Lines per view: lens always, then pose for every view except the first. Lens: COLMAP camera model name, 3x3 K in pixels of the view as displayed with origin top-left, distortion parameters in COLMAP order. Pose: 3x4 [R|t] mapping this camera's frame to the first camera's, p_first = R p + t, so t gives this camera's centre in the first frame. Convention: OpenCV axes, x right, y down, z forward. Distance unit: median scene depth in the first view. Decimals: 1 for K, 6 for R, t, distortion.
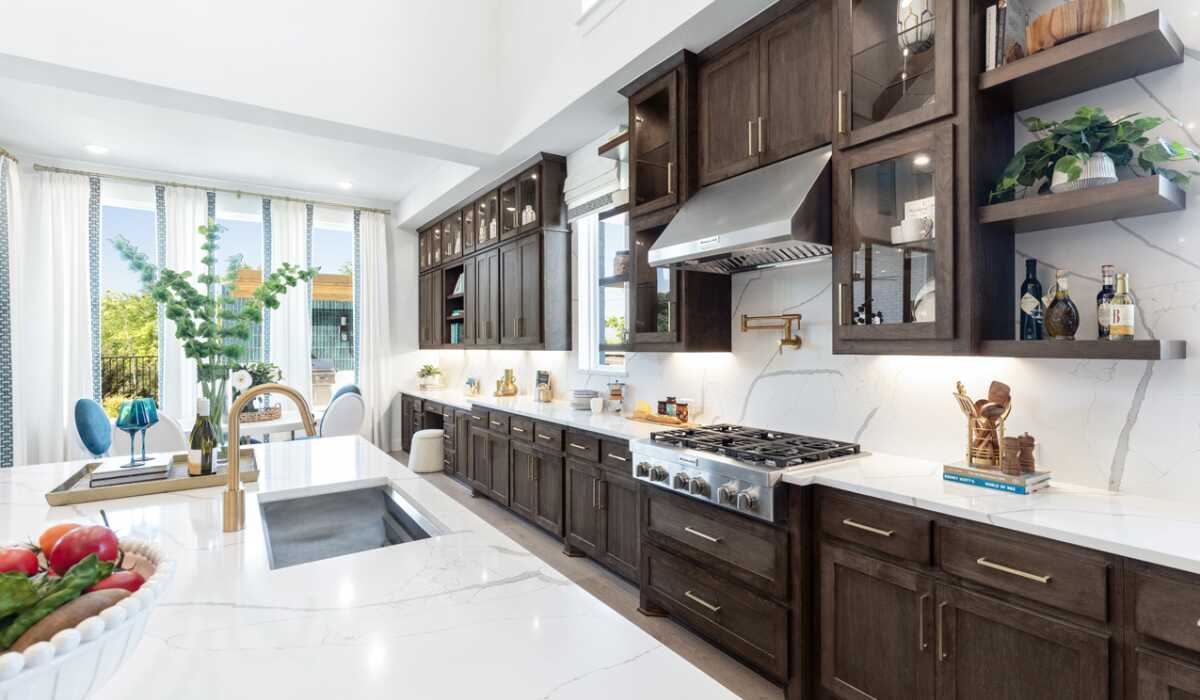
lens RADIAL K [[557.2, 0, 621.2], [0, 557.2, 340.4], [0, 0, 1]] dist [0.009704, -0.000379]
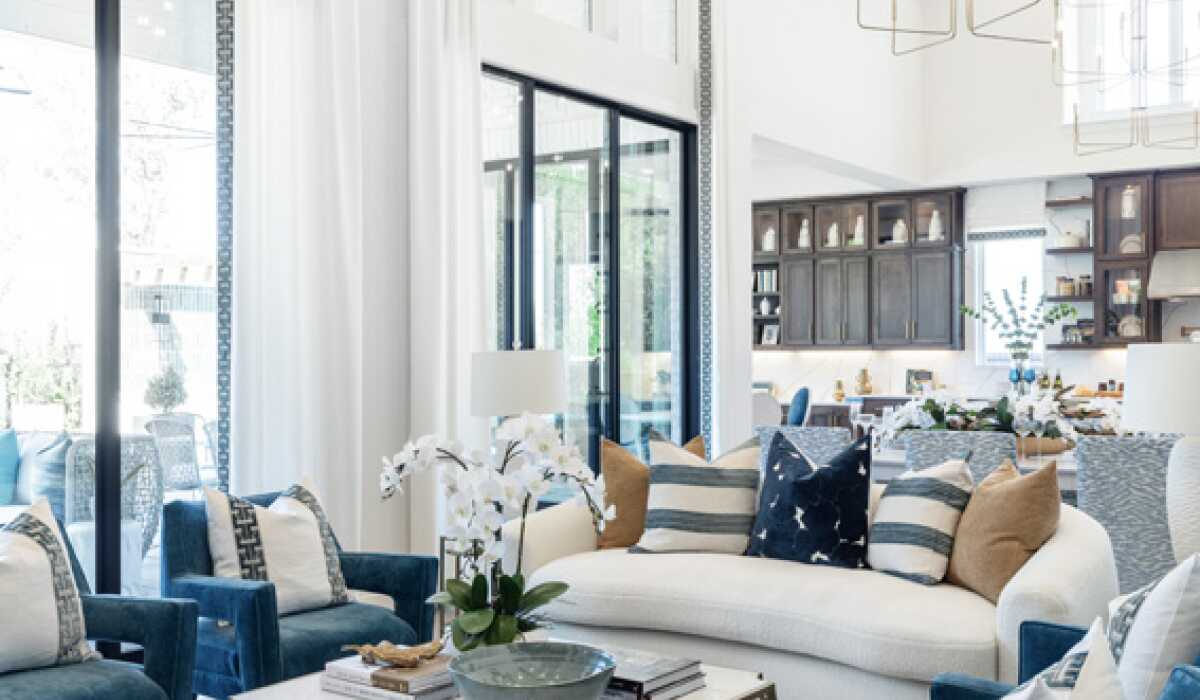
lens RADIAL K [[1254.9, 0, 602.8], [0, 1254.9, 351.4], [0, 0, 1]] dist [-0.003744, -0.005988]
pose [[0.940066, 0.006715, 0.340926, -2.539024], [-0.006618, 0.999977, -0.001445, 0.041993], [-0.340928, -0.000898, 0.940089, -1.835236]]
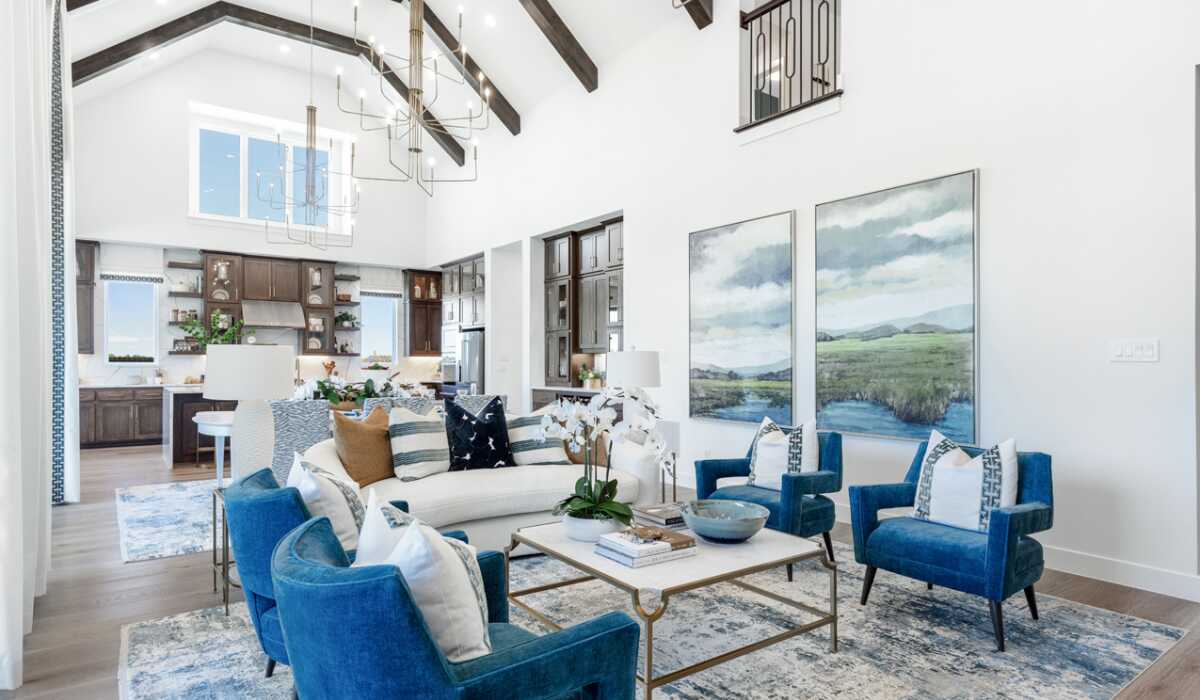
lens RADIAL K [[655.4, 0, 600.7], [0, 655.4, 362.0], [0, 0, 1]] dist [0.002439, 0.001166]
pose [[-0.019413, 0.008932, 0.999772, -3.184094], [-0.008598, 0.999922, -0.009100, 0.069949], [-0.999775, -0.008773, -0.019335, -0.782287]]
